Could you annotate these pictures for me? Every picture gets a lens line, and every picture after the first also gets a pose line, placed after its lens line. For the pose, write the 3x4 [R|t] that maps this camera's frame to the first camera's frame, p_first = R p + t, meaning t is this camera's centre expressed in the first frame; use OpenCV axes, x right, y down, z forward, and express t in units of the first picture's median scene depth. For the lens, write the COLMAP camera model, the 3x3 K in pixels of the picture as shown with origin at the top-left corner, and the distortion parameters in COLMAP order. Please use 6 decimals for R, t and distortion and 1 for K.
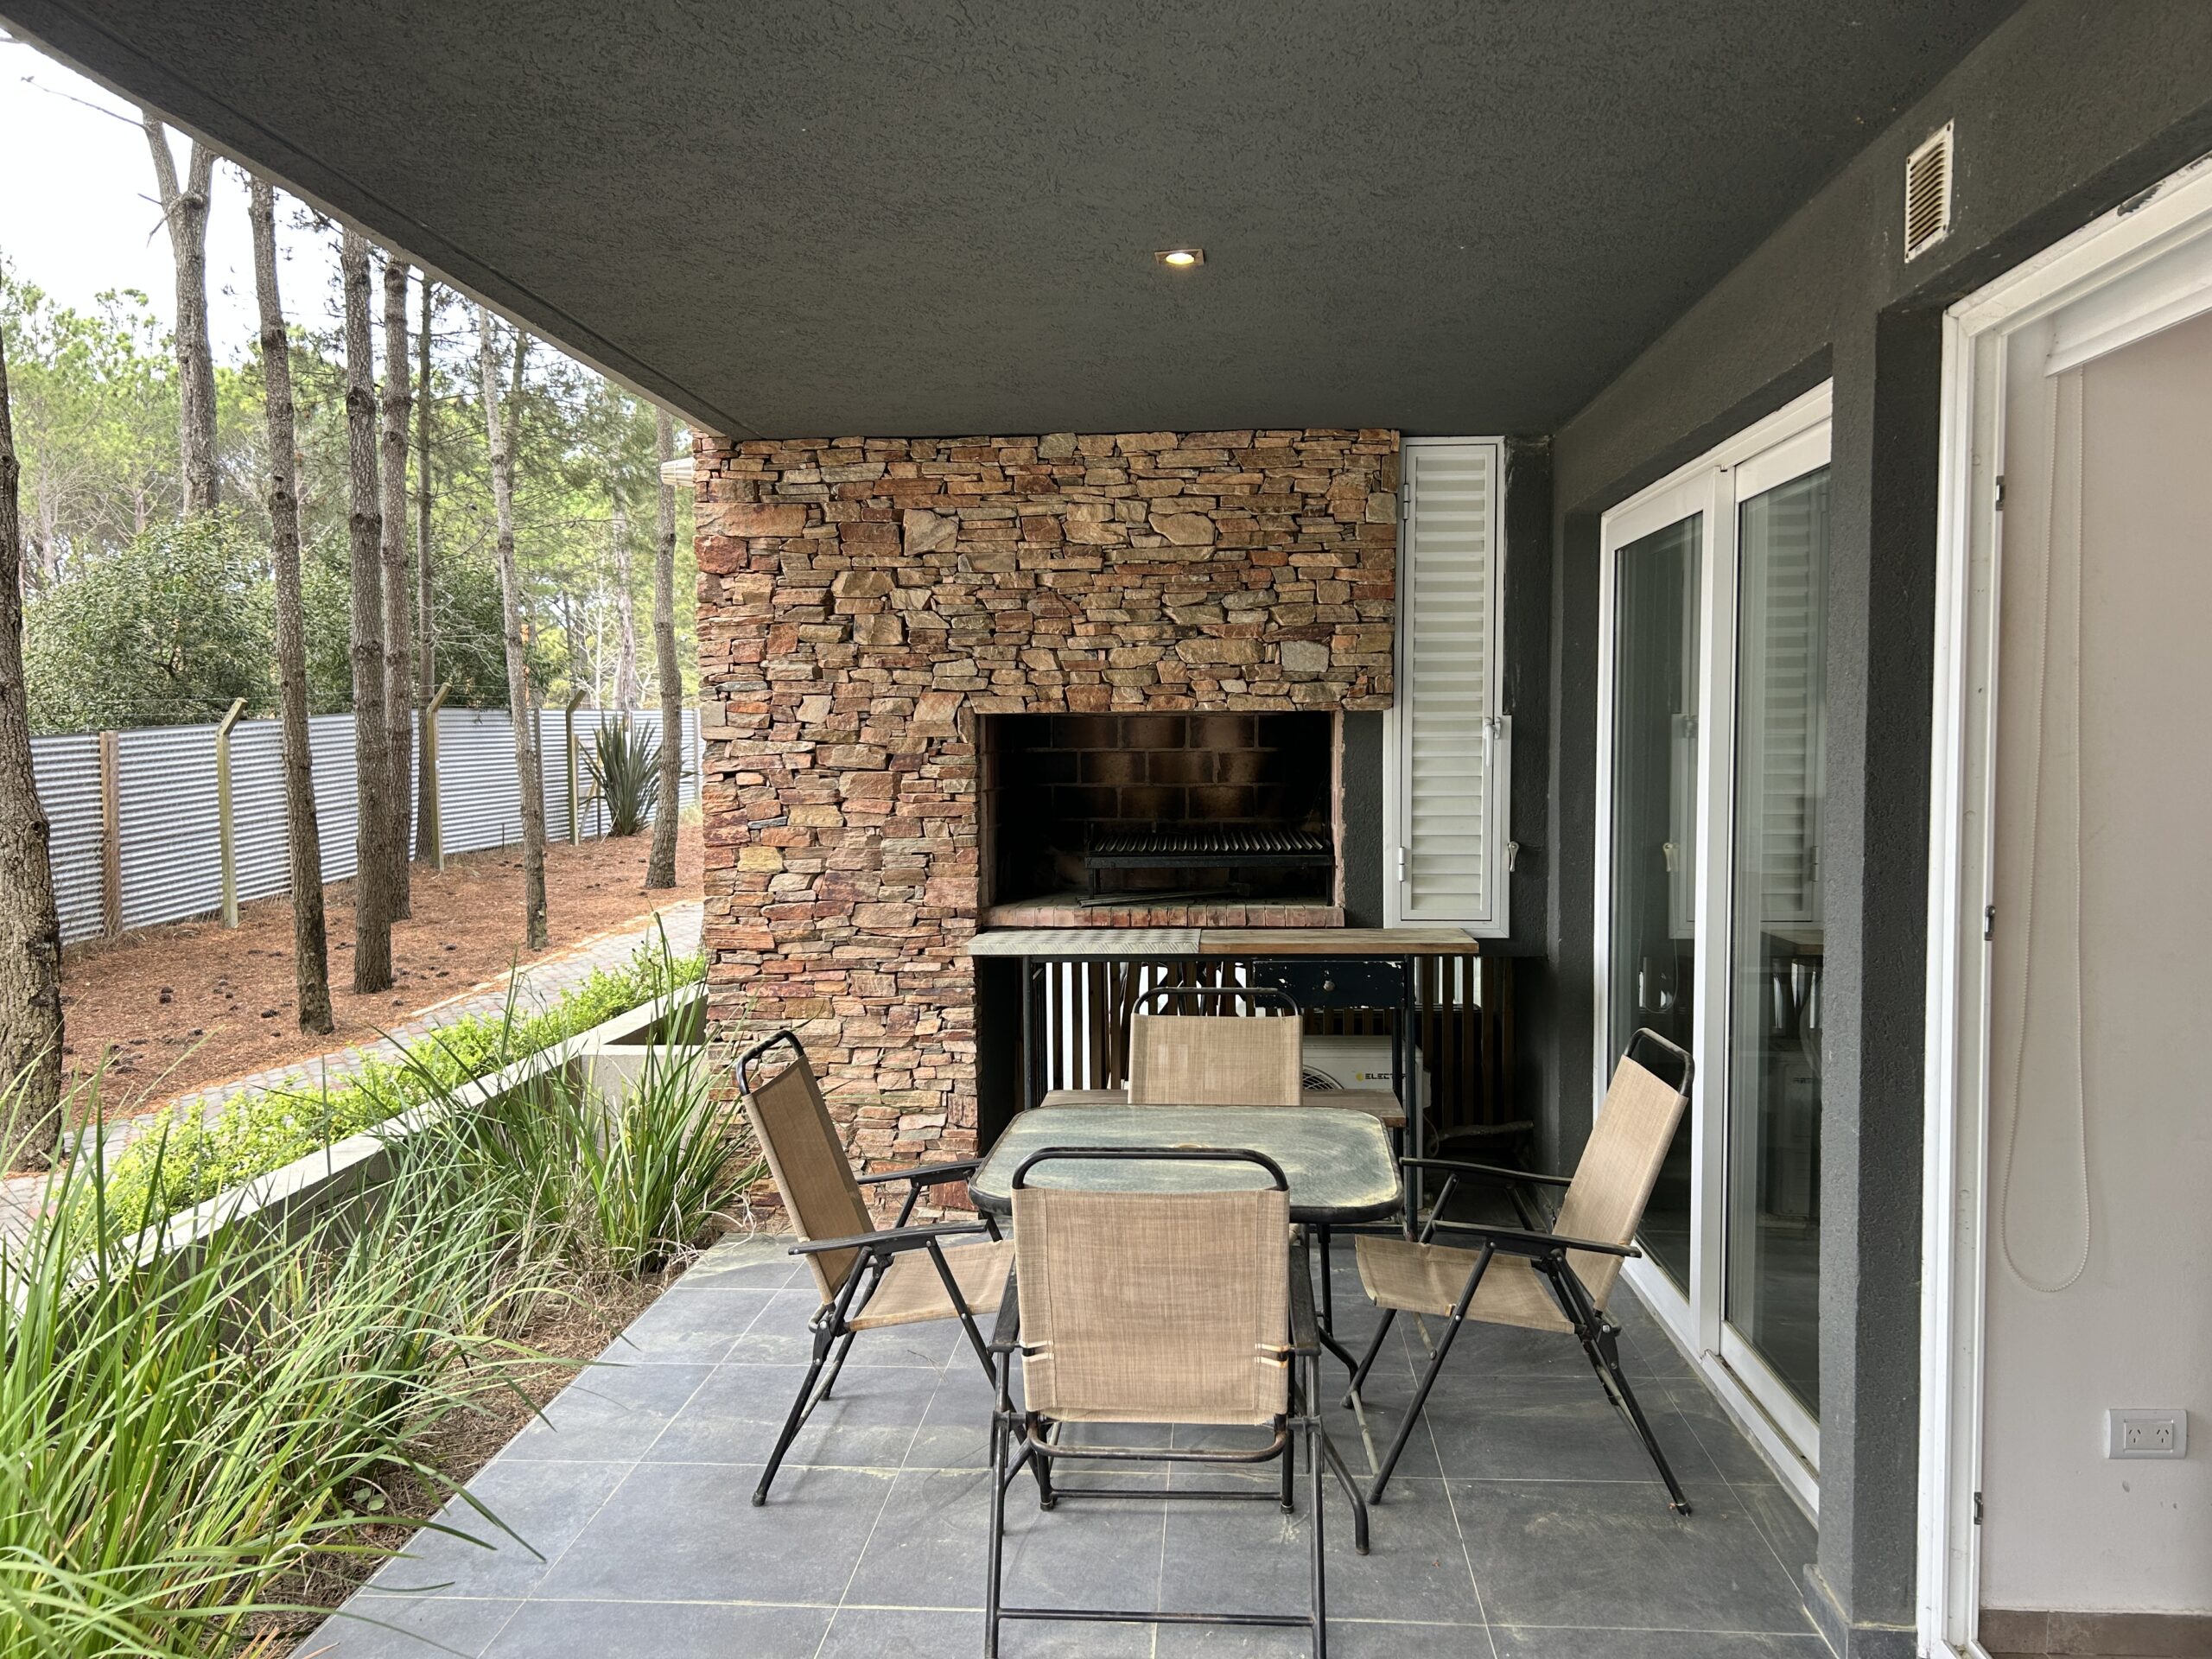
lens RADIAL K [[1647.3, 0, 1120.1], [0, 1647.3, 858.2], [0, 0, 1]] dist [0.056426, -0.064843]
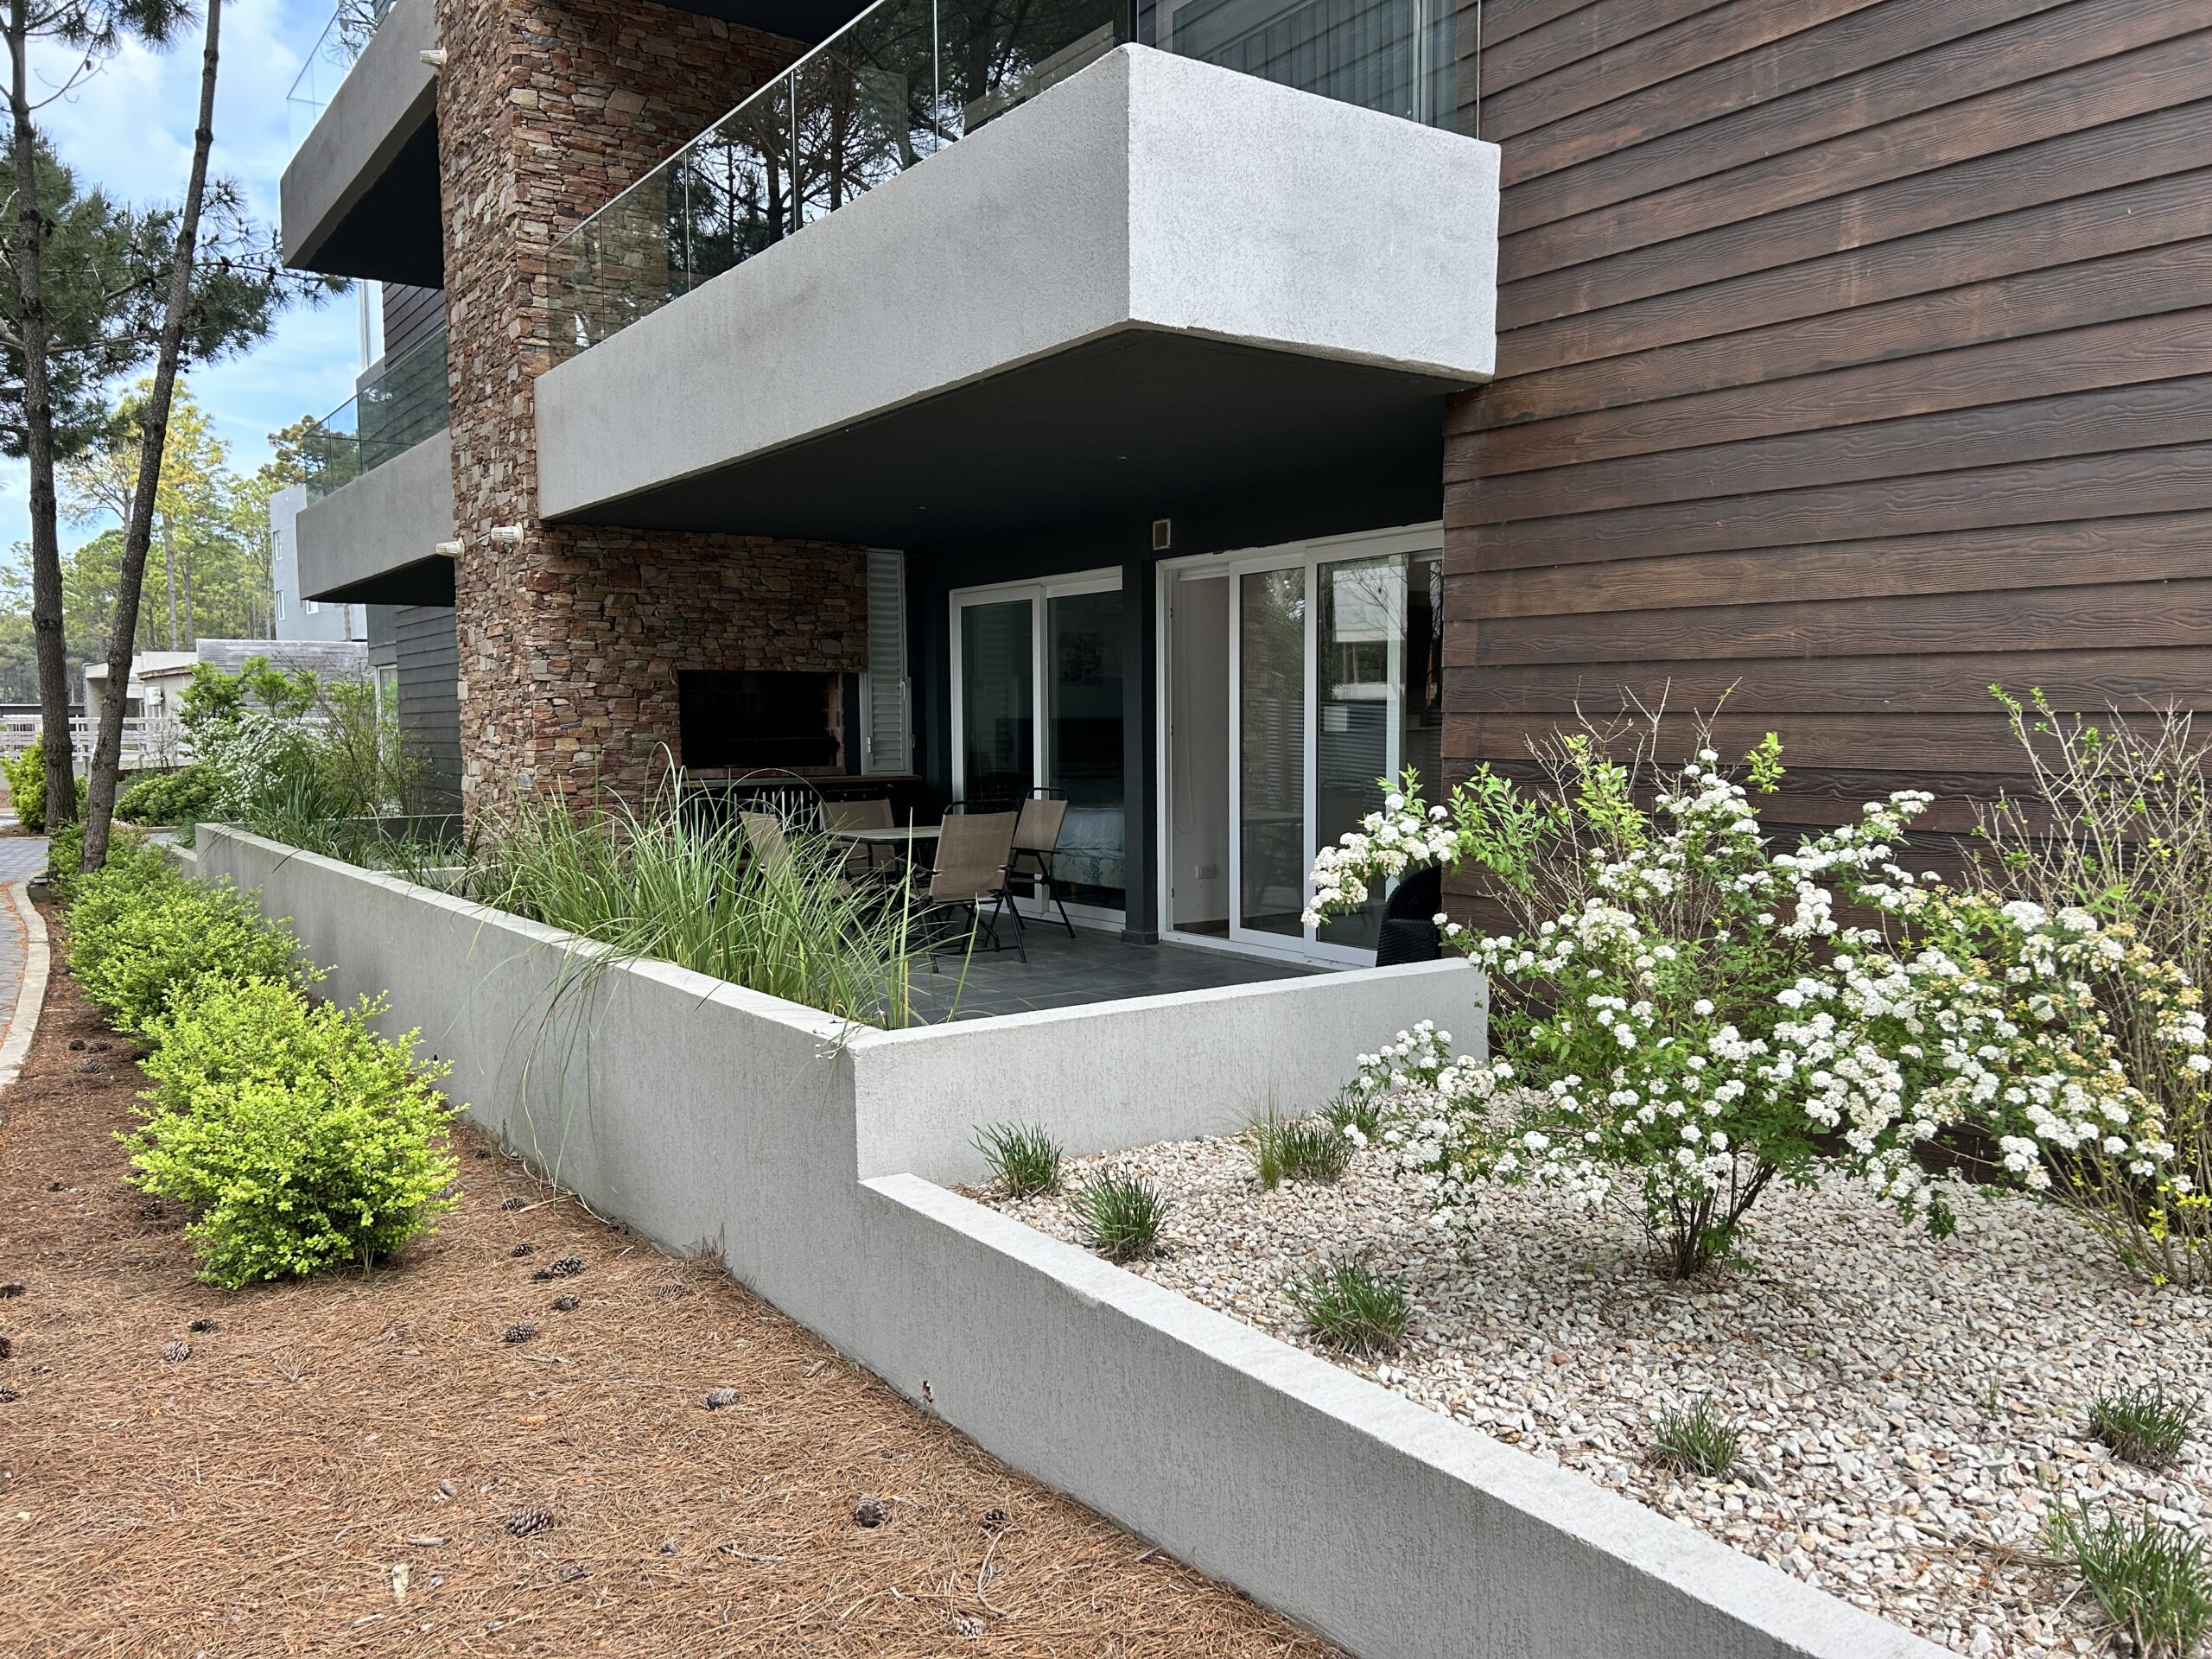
lens RADIAL K [[1647.3, 0, 1127.5], [0, 1647.3, 841.3], [0, 0, 1]] dist [0.056426, -0.064843]
pose [[0.774225, -0.041897, 0.631523, -0.932662], [0.046435, 0.998878, 0.009341, 0.124367], [-0.631205, 0.022093, 0.775301, -0.874057]]
